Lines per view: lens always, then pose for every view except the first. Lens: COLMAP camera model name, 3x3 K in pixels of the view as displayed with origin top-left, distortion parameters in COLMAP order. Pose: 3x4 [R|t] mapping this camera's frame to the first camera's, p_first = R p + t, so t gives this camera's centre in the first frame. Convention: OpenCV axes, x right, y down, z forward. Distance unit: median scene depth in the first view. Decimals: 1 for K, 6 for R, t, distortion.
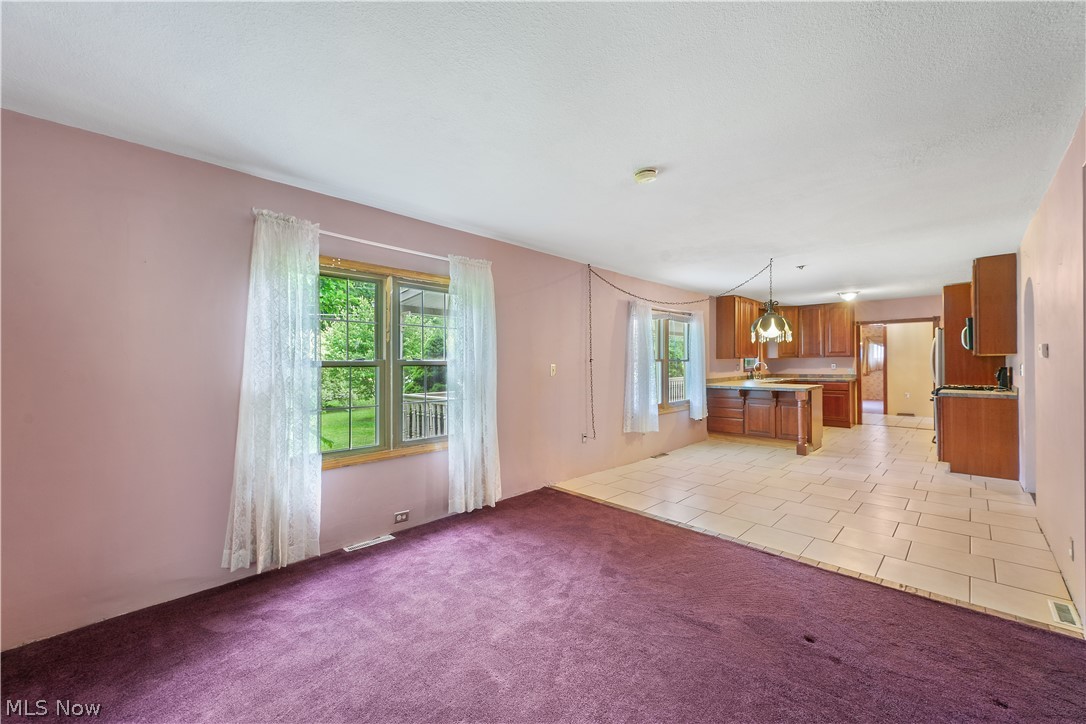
lens RADIAL K [[431.4, 0, 527.6], [0, 431.4, 364.9], [0, 0, 1]] dist [-0.009314, -0.000317]
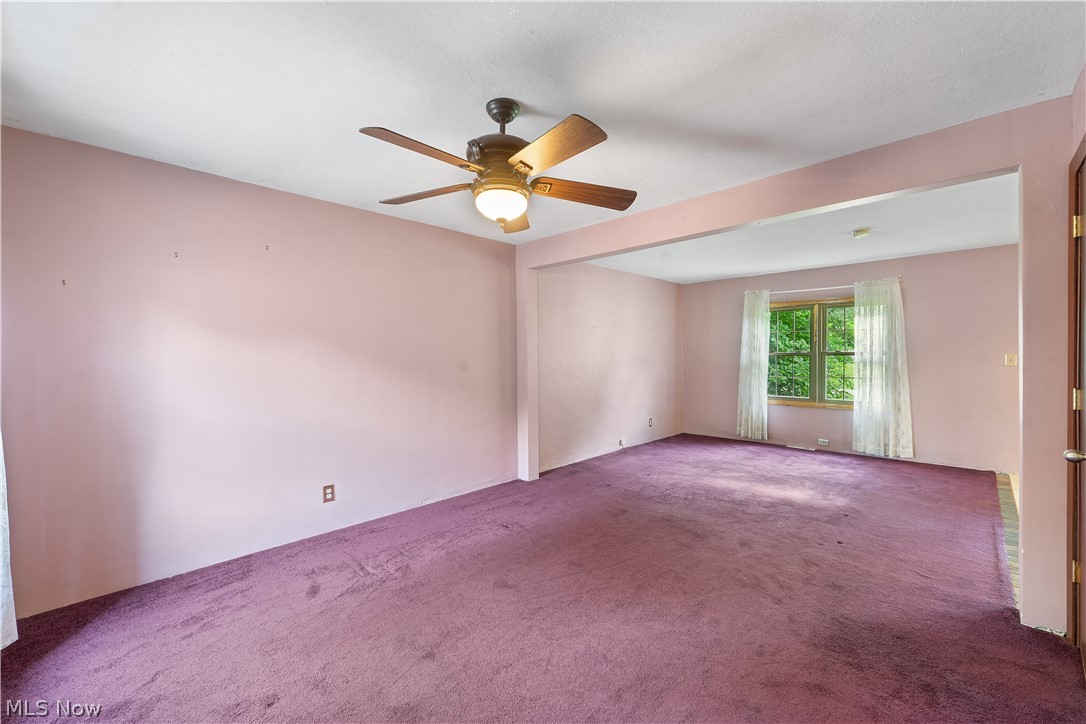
lens RADIAL K [[431.4, 0, 542.8], [0, 431.4, 359.1], [0, 0, 1]] dist [-0.009314, -0.000317]
pose [[0.028764, 0.011410, -0.999521, 1.398481], [-0.004889, 0.999925, 0.011273, 0.006398], [0.999574, 0.004562, 0.028817, -0.162467]]
